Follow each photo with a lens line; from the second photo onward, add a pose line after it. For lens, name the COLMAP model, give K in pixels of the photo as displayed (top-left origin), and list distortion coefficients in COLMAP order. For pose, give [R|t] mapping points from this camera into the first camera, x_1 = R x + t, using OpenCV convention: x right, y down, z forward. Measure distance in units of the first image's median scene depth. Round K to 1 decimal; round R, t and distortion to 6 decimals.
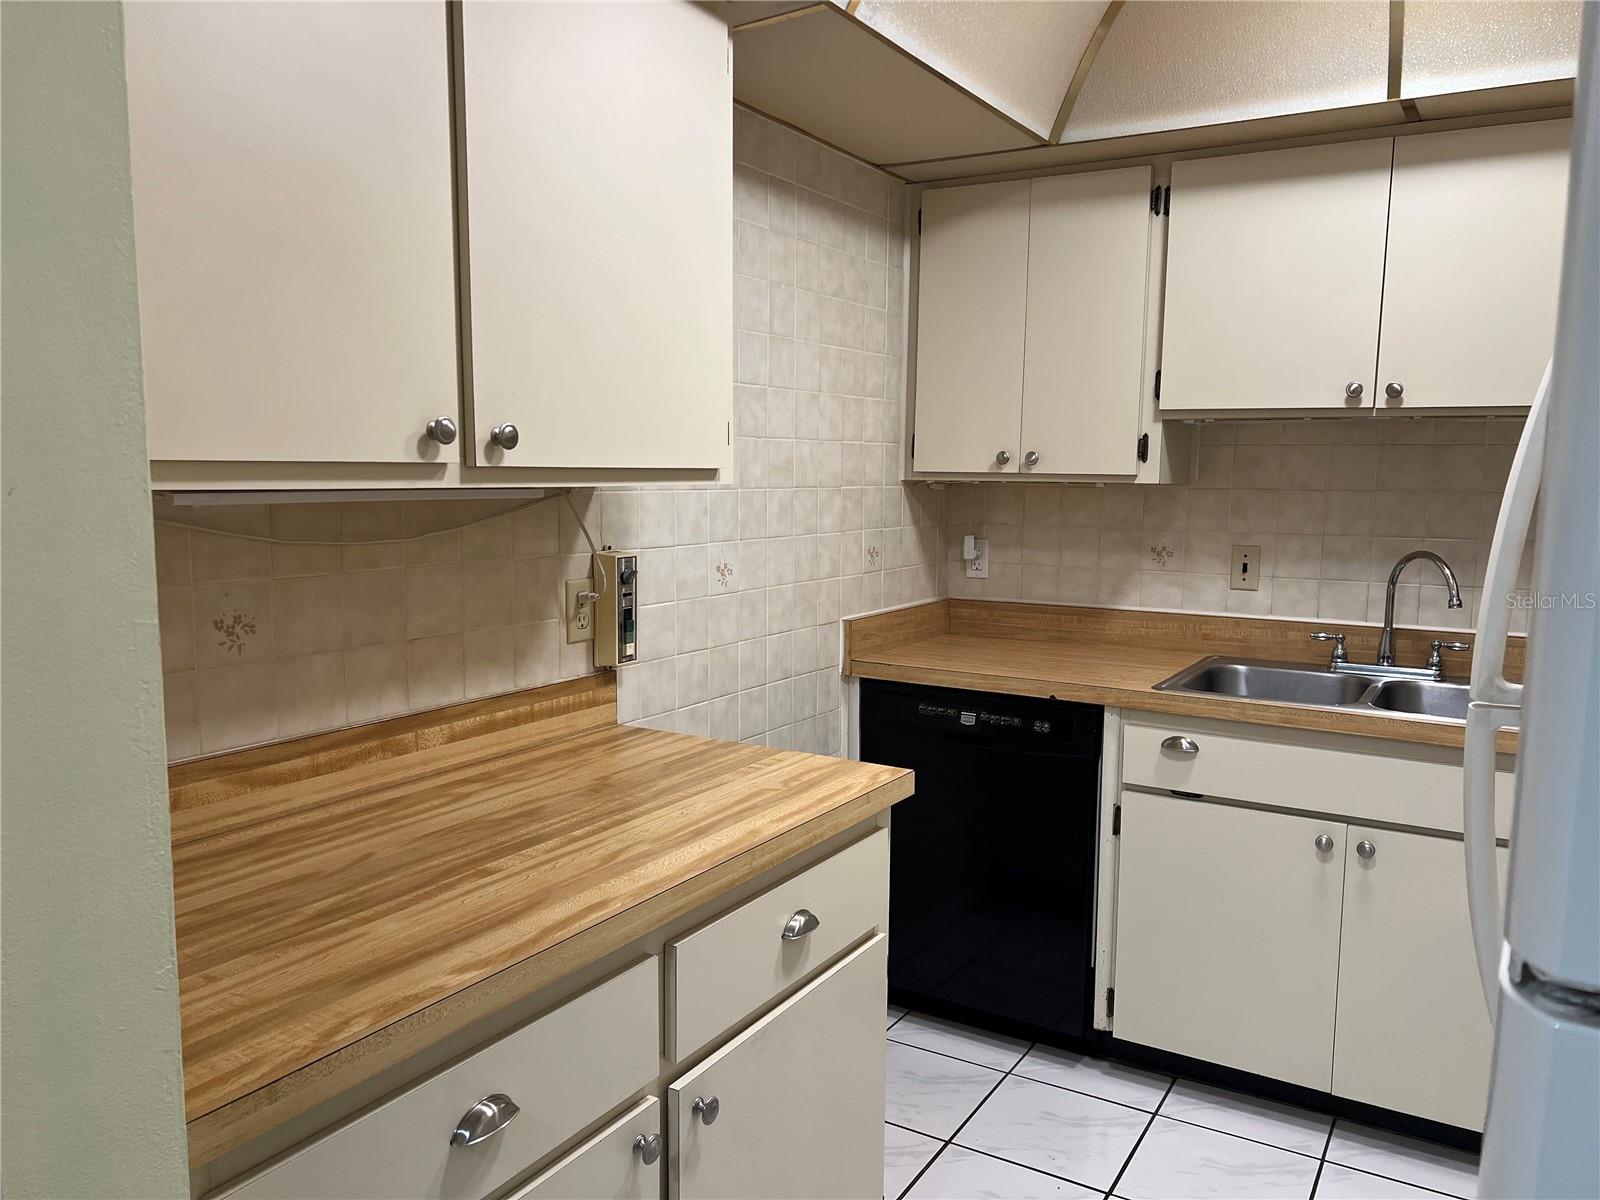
lens RADIAL K [[1197.5, 0, 792.9], [0, 1197.5, 609.8], [0, 0, 1]] dist [0.073458, -0.102928]
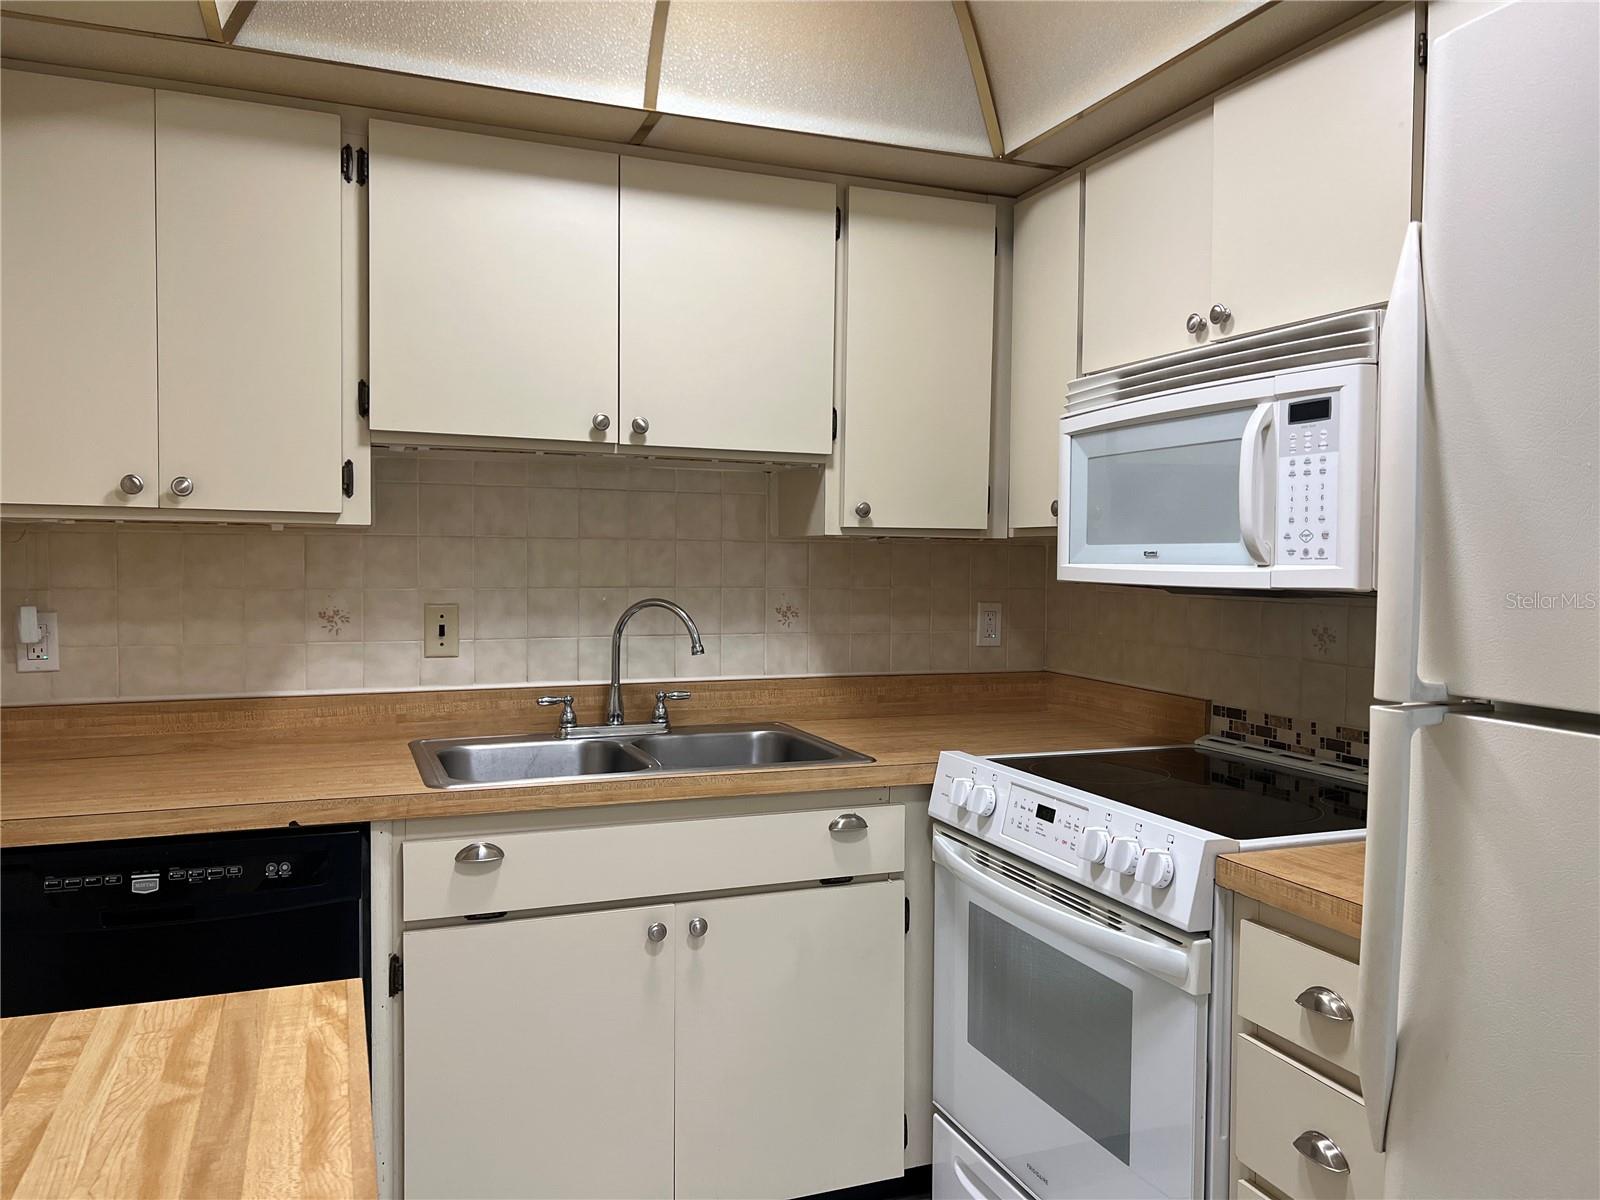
lens RADIAL K [[1205.3, 0, 800.0], [0, 1205.3, 600.0], [0, 0, 1]] dist [0.068928, -0.068326]
pose [[0.599320, -0.029331, 0.799972, -0.159730], [0.094340, 0.994952, -0.034198, -0.003877], [-0.794931, 0.095965, 0.599062, 0.320537]]
